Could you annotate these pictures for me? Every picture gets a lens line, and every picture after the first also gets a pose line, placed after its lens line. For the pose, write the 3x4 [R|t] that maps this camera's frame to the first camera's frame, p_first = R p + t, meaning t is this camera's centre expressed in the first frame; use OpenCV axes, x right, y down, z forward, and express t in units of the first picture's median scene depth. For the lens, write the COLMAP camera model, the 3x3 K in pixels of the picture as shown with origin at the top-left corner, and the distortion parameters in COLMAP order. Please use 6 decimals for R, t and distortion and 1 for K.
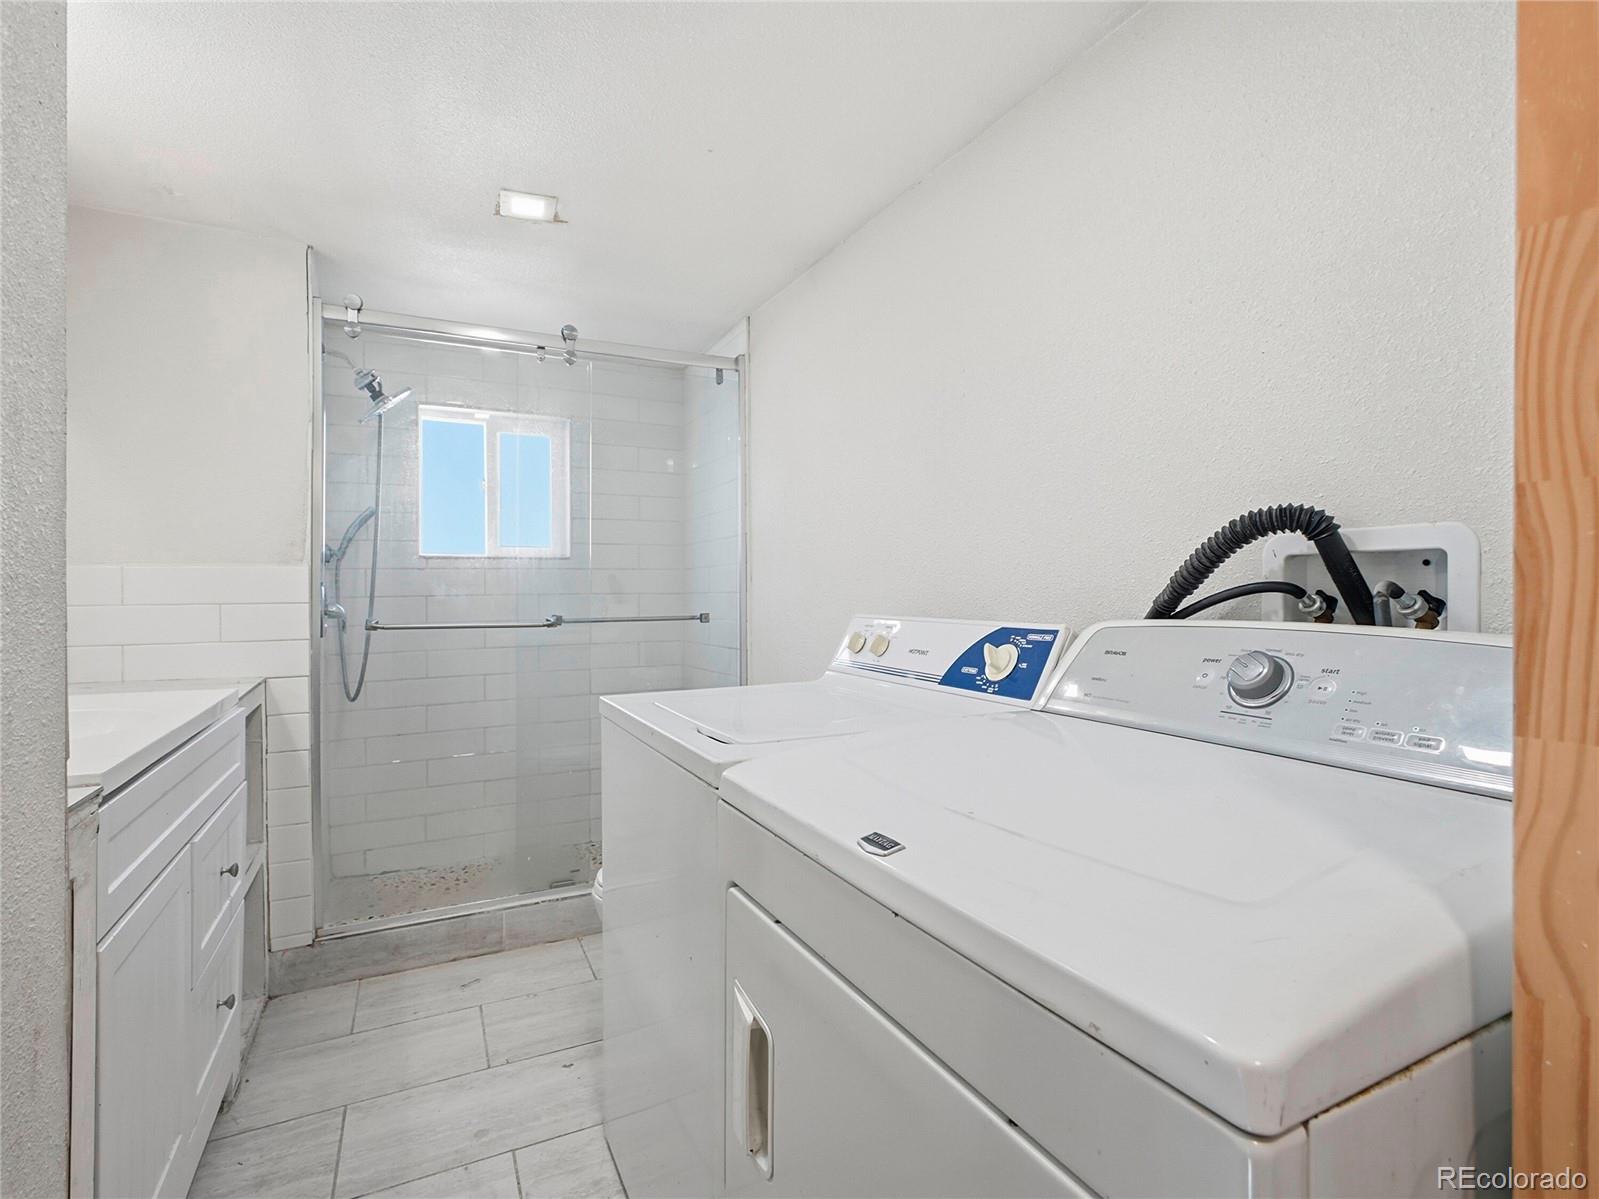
lens RADIAL K [[789.0, 0, 799.5], [0, 789.0, 599.5], [0, 0, 1]] dist [0.002597, 0.000164]
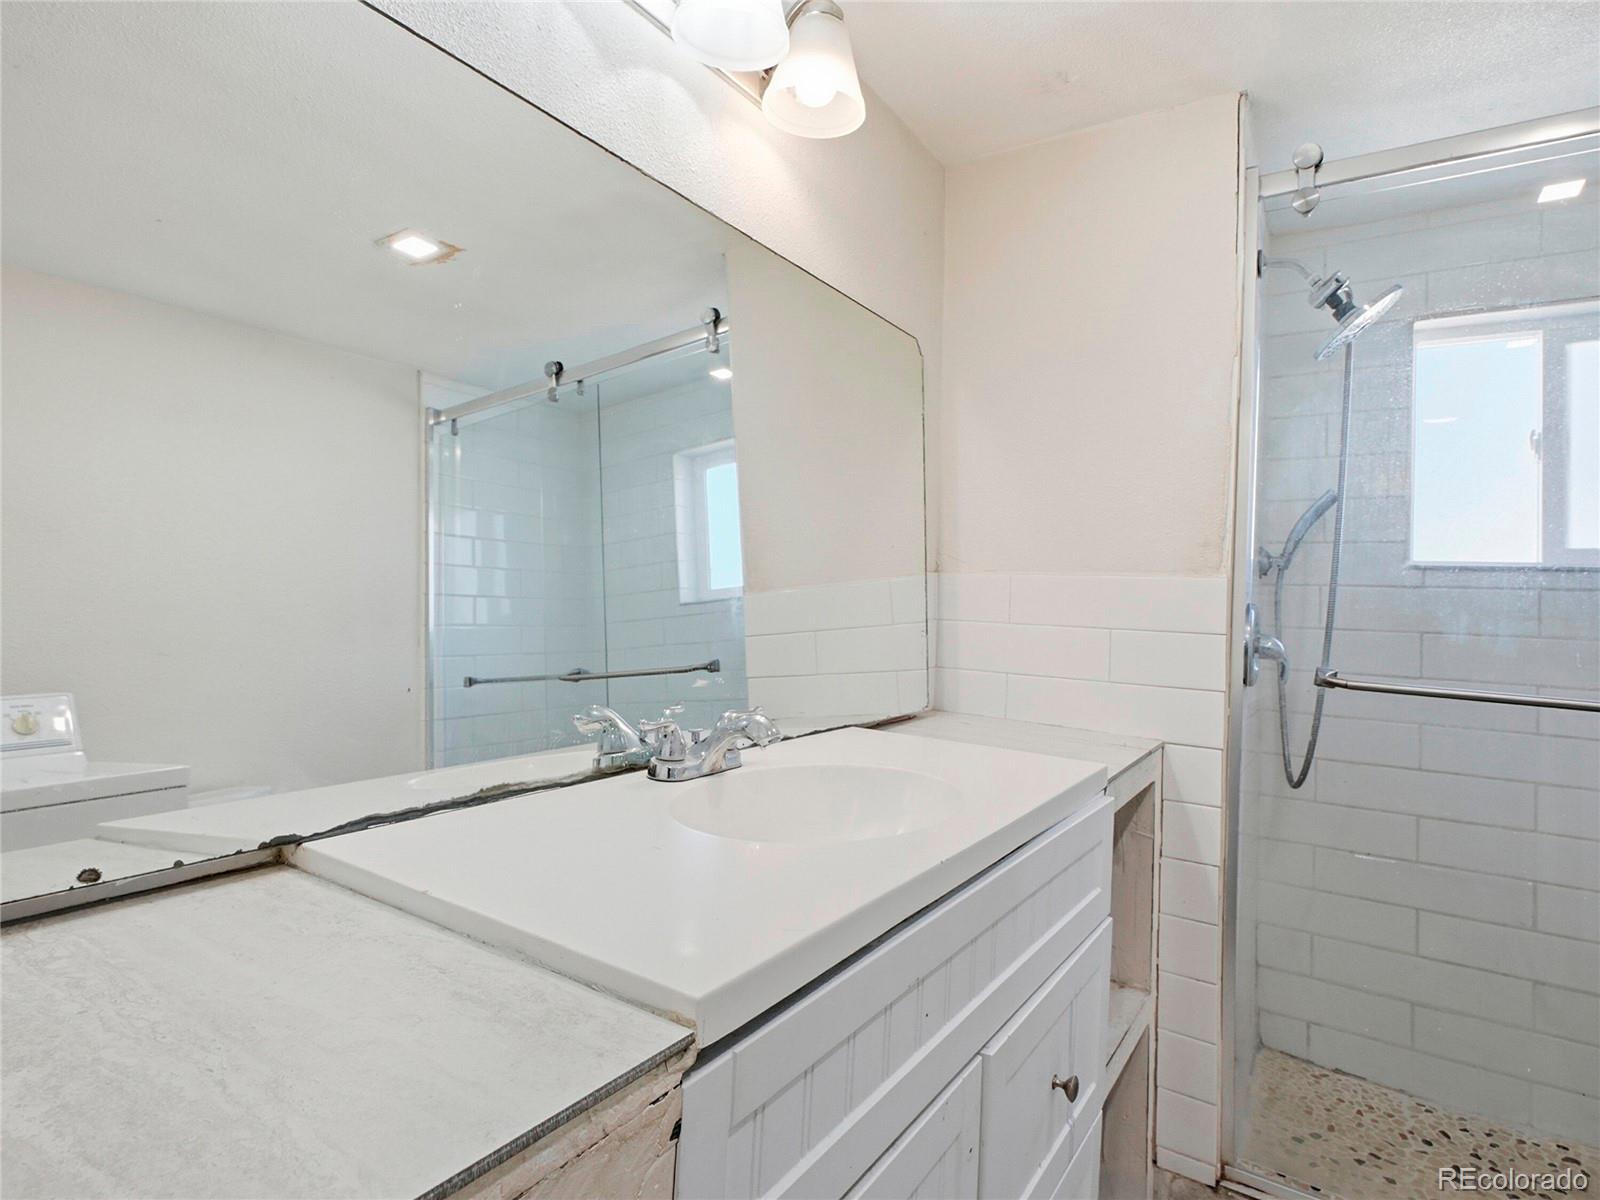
lens RADIAL K [[867.5, 0, 800.9], [0, 867.5, 551.1], [0, 0, 1]] dist [-0.001456, -0.002356]
pose [[0.499443, -0.018338, -0.866152, -0.176849], [-0.054813, 0.997104, -0.052718, -0.006782], [0.864611, 0.073806, 0.496992, 0.335126]]
